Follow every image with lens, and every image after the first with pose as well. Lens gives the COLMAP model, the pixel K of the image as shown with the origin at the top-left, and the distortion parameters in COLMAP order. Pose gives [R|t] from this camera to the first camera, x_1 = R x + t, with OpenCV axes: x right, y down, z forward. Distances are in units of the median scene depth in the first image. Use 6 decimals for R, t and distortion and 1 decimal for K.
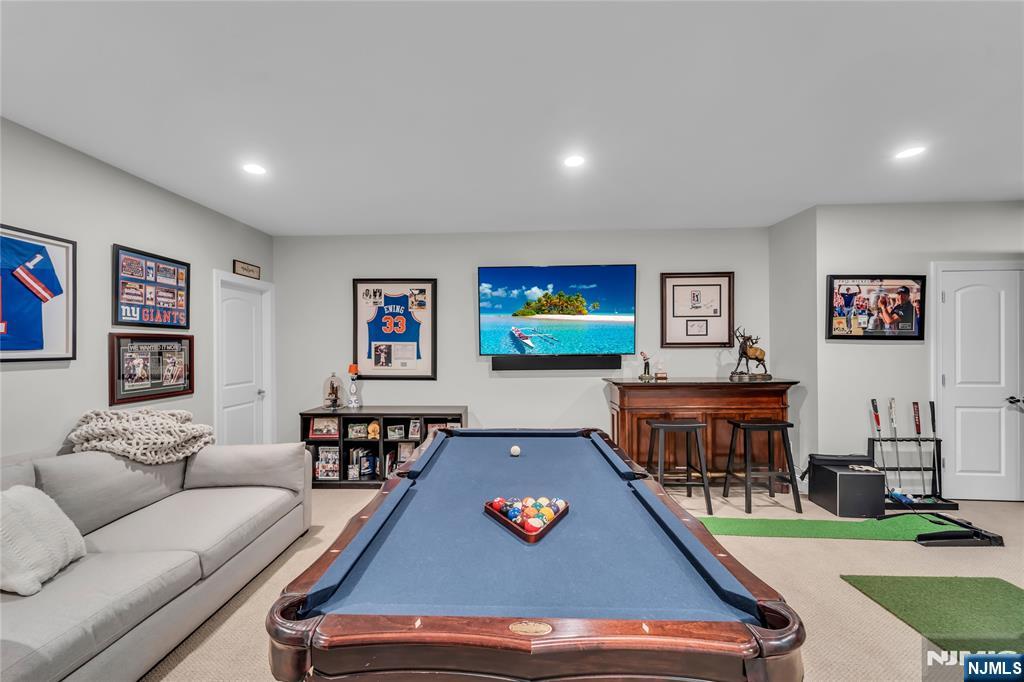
lens RADIAL K [[419.1, 0, 490.8], [0, 419.1, 345.9], [0, 0, 1]] dist [-0.003234, -0.000704]
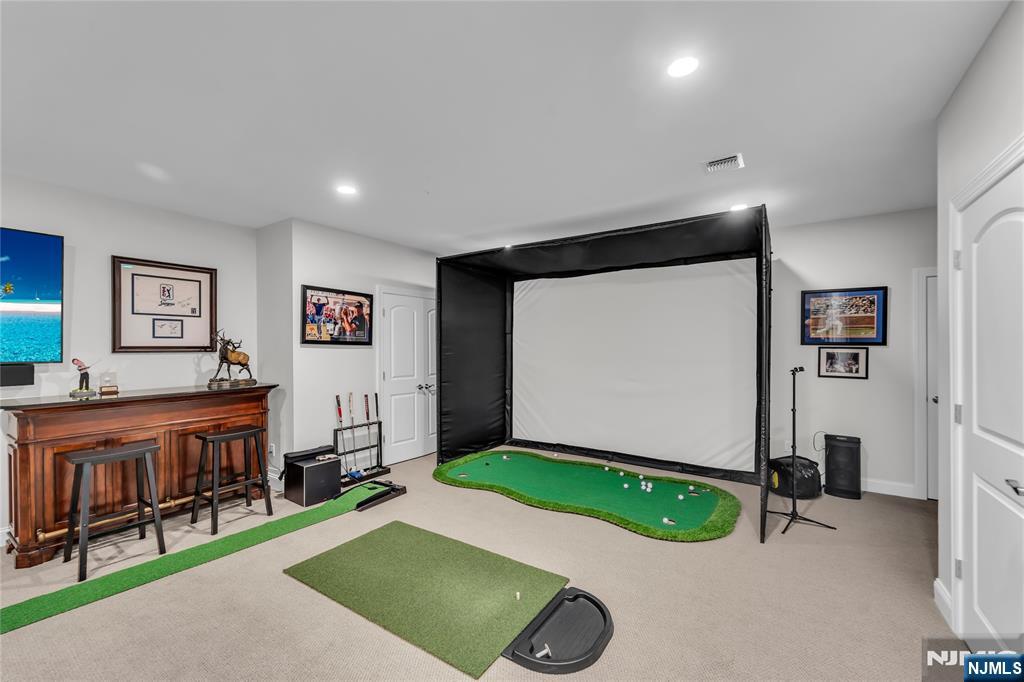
lens RADIAL K [[419.1, 0, 510.1], [0, 419.1, 346.1], [0, 0, 1]] dist [-0.003234, -0.000704]
pose [[0.509856, 0.005148, 0.860244, 0.149616], [0.000688, 0.999979, -0.006392, -0.002883], [-0.860260, 0.003851, 0.509842, -0.015802]]
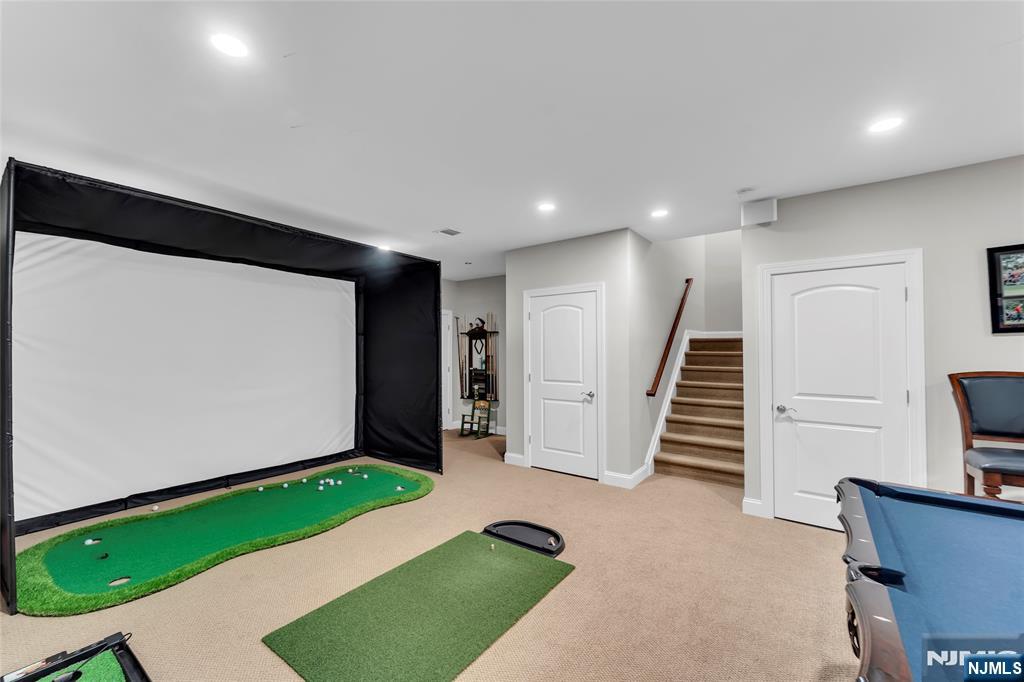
lens RADIAL K [[419.1, 0, 496.1], [0, 419.1, 346.1], [0, 0, 1]] dist [-0.003234, -0.000704]
pose [[-0.832881, 0.006303, 0.553416, 0.242573], [0.003406, 0.999975, -0.006263, -0.013921], [-0.553441, -0.003332, -0.832882, 0.950031]]
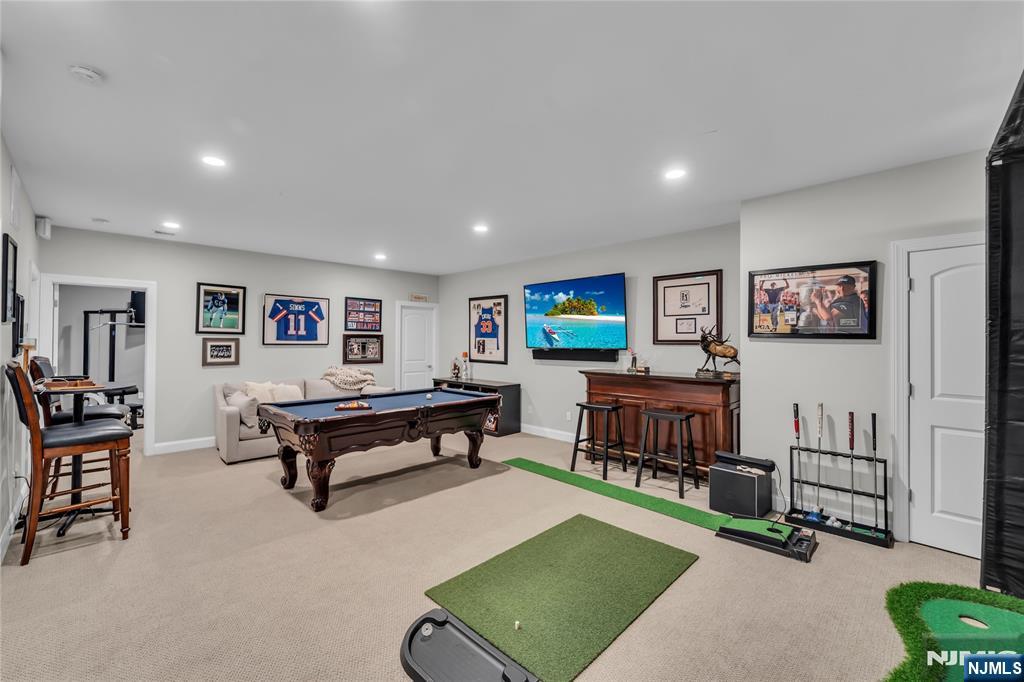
lens RADIAL K [[419.1, 0, 485.5], [0, 419.1, 342.2], [0, 0, 1]] dist [-0.003234, -0.000704]
pose [[0.736461, 0.017007, -0.676266, 1.015983], [-0.018970, 0.999810, 0.004486, 0.002912], [0.676214, 0.009525, 0.736644, -0.126795]]
